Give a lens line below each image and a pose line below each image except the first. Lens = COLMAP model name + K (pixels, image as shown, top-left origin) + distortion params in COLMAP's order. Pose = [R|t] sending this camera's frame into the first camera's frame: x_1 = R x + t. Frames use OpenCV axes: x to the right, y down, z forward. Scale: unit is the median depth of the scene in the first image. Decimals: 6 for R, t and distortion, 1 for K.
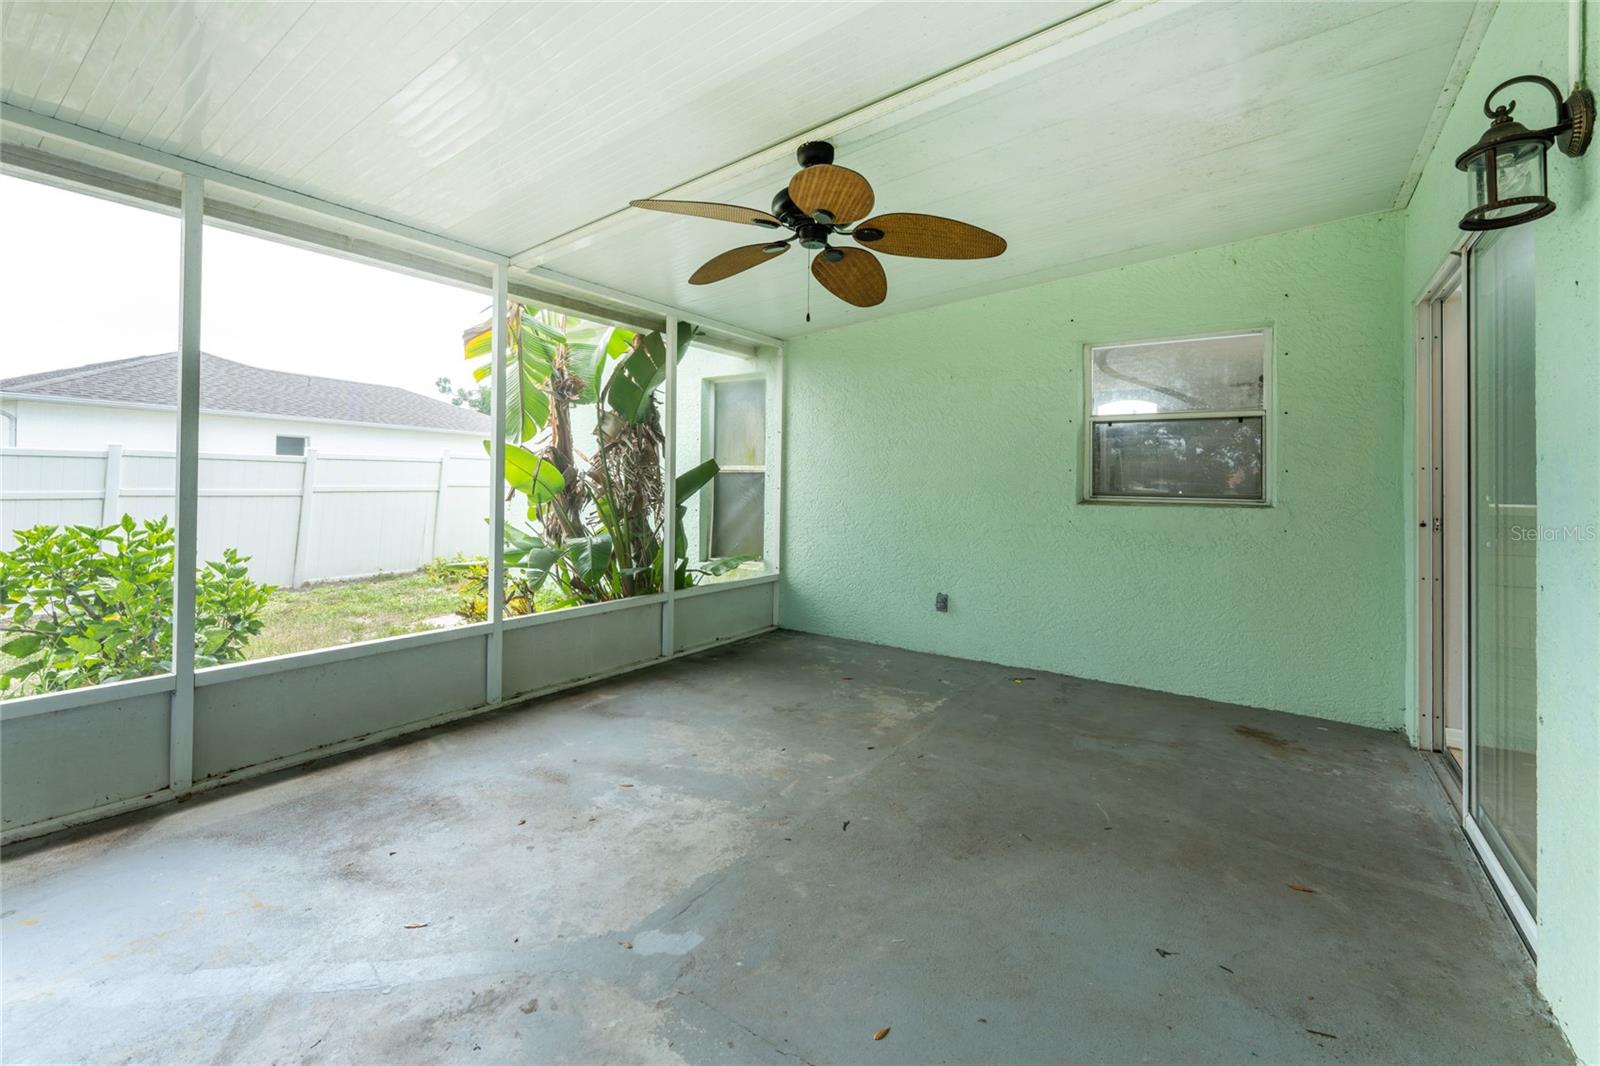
lens RADIAL K [[751.7, 0, 695.6], [0, 751.7, 475.5], [0, 0, 1]] dist [0.000677, -0.000852]
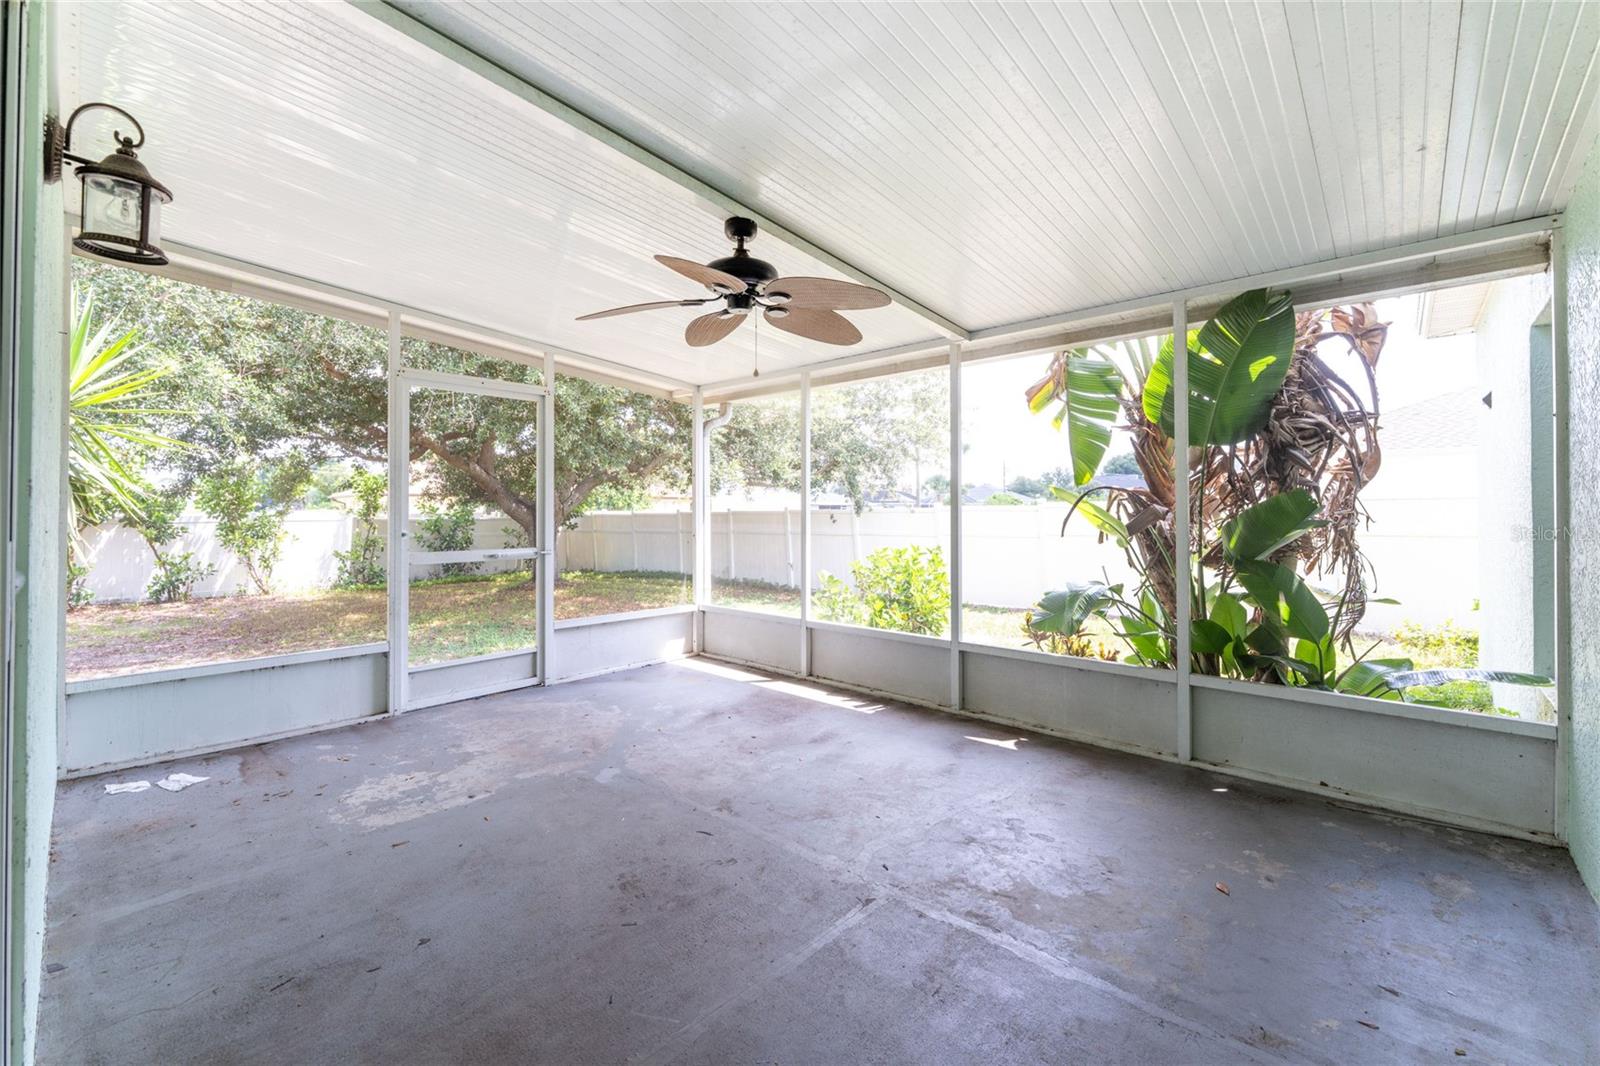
lens RADIAL K [[606.1, 0, 758.9], [0, 606.1, 505.5], [0, 0, 1]] dist [-0.001900, -0.000312]
pose [[-0.085476, -0.031900, -0.995829, 1.122106], [0.008017, 0.999433, -0.032703, 0.011702], [0.996308, -0.010779, -0.085171, 1.183639]]
